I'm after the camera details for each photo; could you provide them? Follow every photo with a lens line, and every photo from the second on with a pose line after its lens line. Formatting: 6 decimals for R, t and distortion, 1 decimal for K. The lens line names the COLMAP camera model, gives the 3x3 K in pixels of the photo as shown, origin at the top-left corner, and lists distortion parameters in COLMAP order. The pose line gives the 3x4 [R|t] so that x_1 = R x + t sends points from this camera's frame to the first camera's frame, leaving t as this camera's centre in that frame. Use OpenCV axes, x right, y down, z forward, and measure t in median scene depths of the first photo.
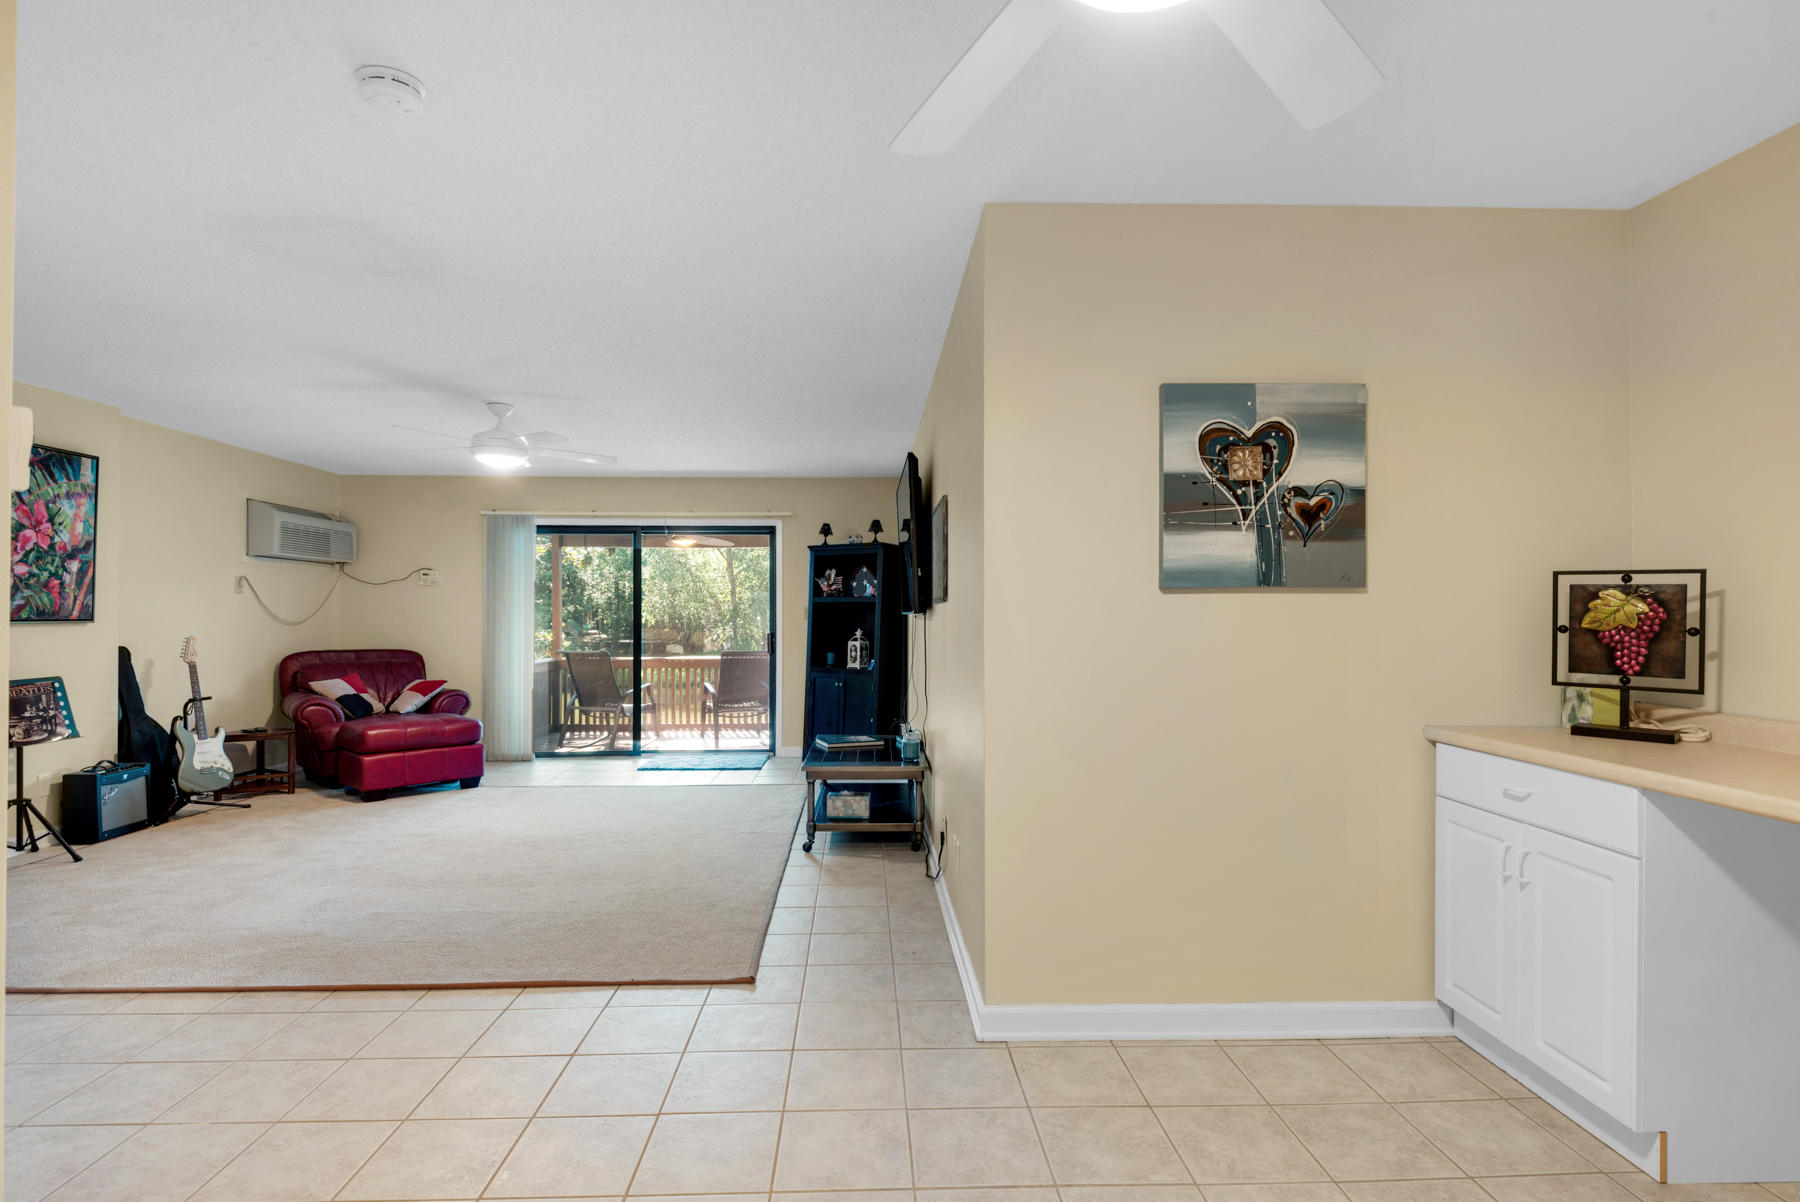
lens RADIAL K [[894.1, 0, 912.0], [0, 894.1, 606.3], [0, 0, 1]] dist [0.006520, -0.006605]
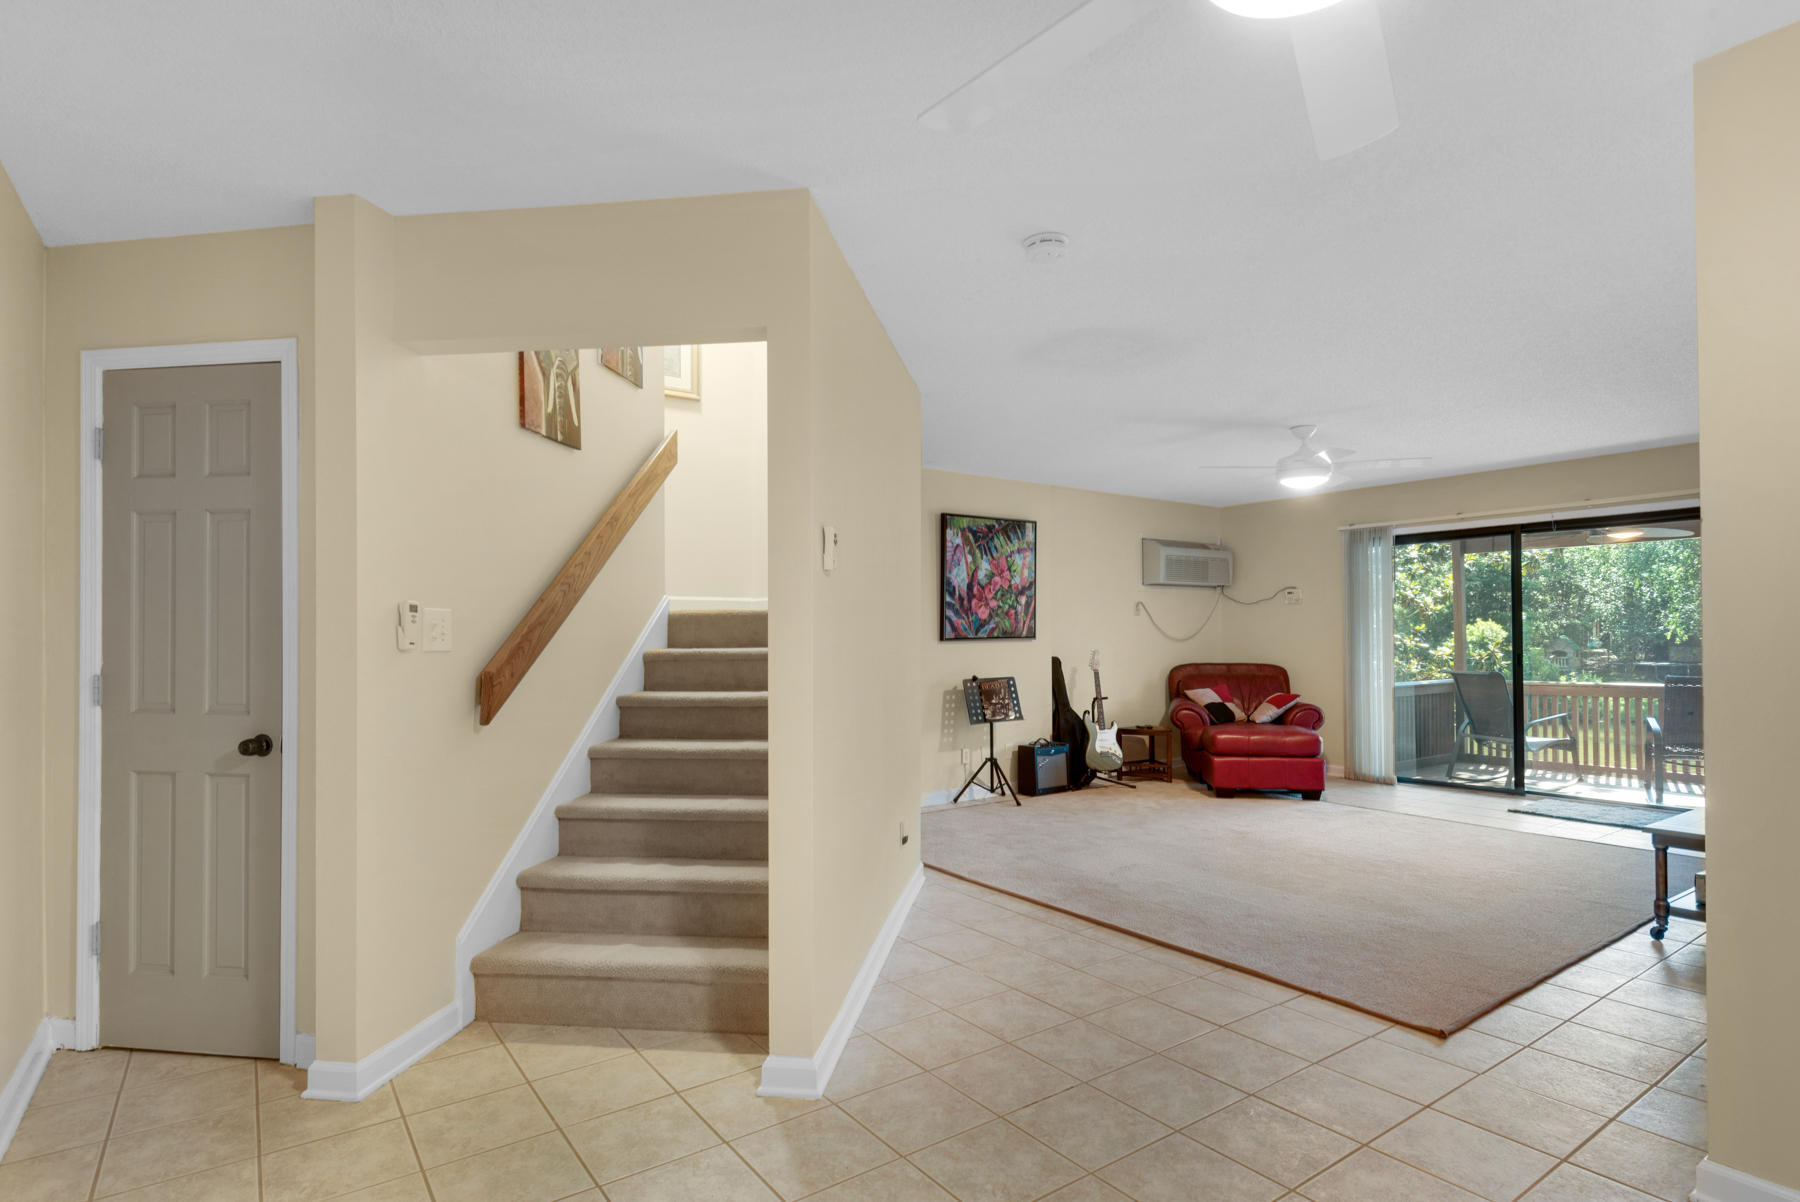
lens RADIAL K [[944.4, 0, 867.1], [0, 944.4, 627.9], [0, 0, 1]] dist [0.003444, -0.006552]
pose [[0.520220, -0.010180, -0.853972, 0.170932], [0.015695, 0.999874, -0.002358, -0.000498], [0.853888, -0.012177, 0.520314, 0.005217]]
